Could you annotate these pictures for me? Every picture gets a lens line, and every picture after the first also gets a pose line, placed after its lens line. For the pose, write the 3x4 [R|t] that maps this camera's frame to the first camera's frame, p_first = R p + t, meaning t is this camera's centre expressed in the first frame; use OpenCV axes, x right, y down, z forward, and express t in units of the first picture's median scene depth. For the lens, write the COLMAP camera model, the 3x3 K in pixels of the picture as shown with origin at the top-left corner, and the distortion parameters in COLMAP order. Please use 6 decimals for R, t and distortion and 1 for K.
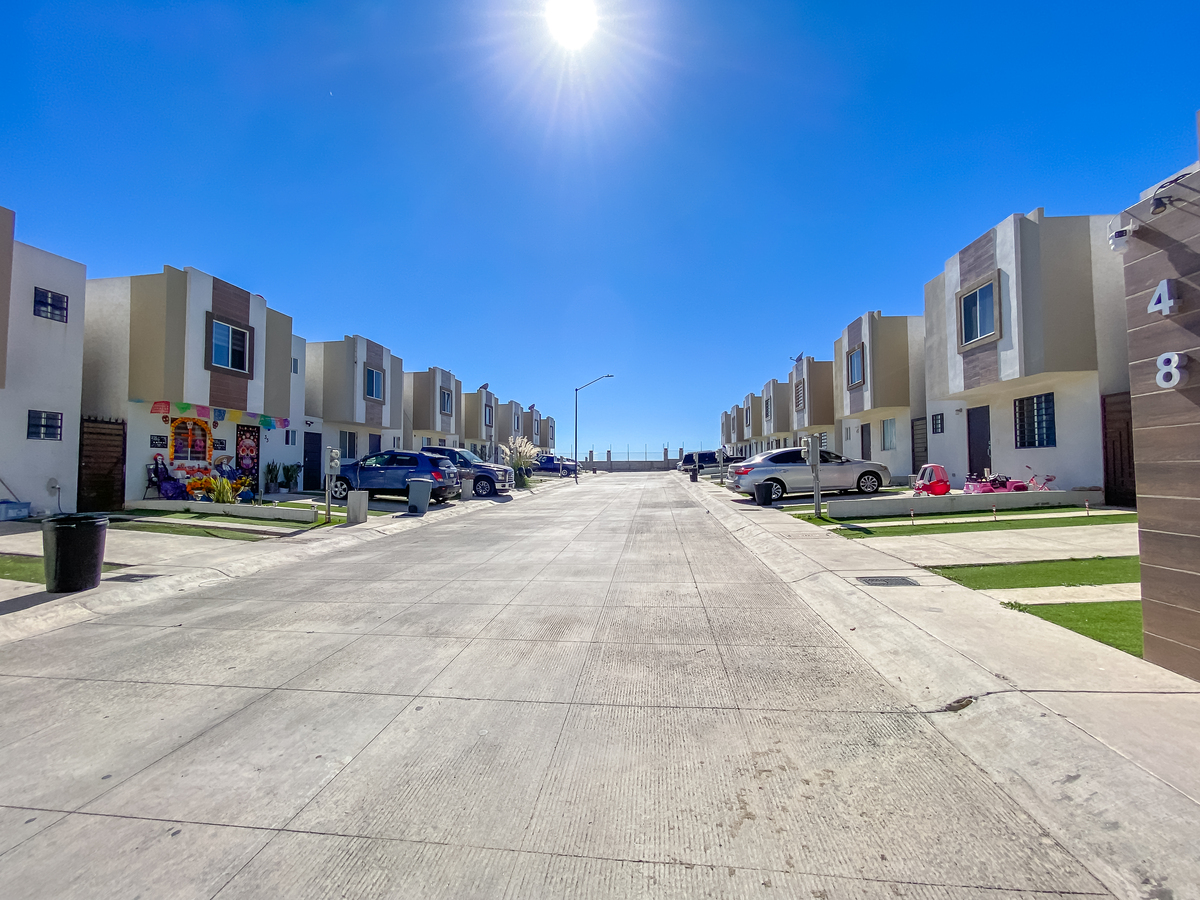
lens RADIAL K [[492.0, 0, 599.4], [0, 492.0, 447.0], [0, 0, 1]] dist [0.008442, -0.000514]
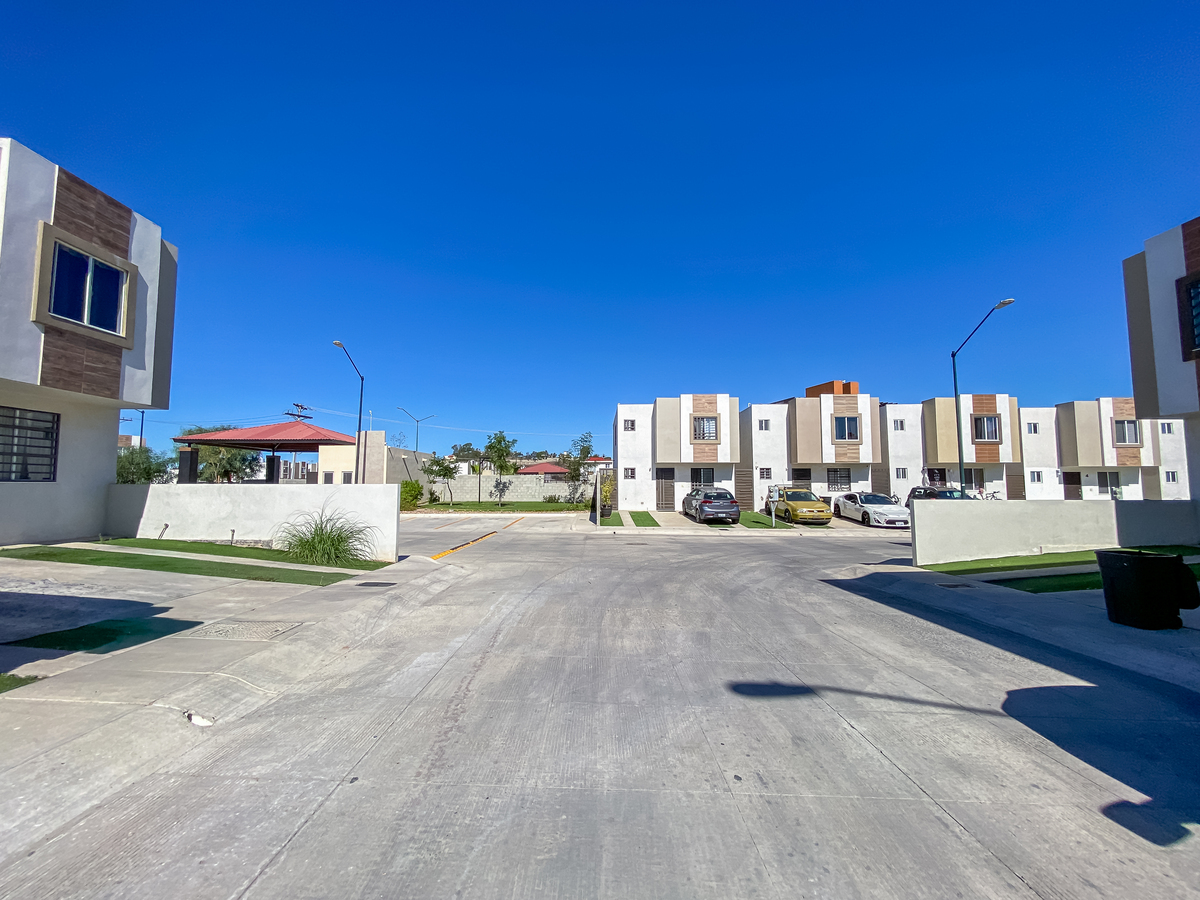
lens RADIAL K [[492.0, 0, 598.2], [0, 492.0, 451.1], [0, 0, 1]] dist [0.008442, -0.000514]
pose [[-0.994499, -0.002951, -0.104701, 0.119478], [0.009555, 0.992879, -0.118747, 0.050506], [0.104305, -0.119095, -0.987389, 1.800451]]
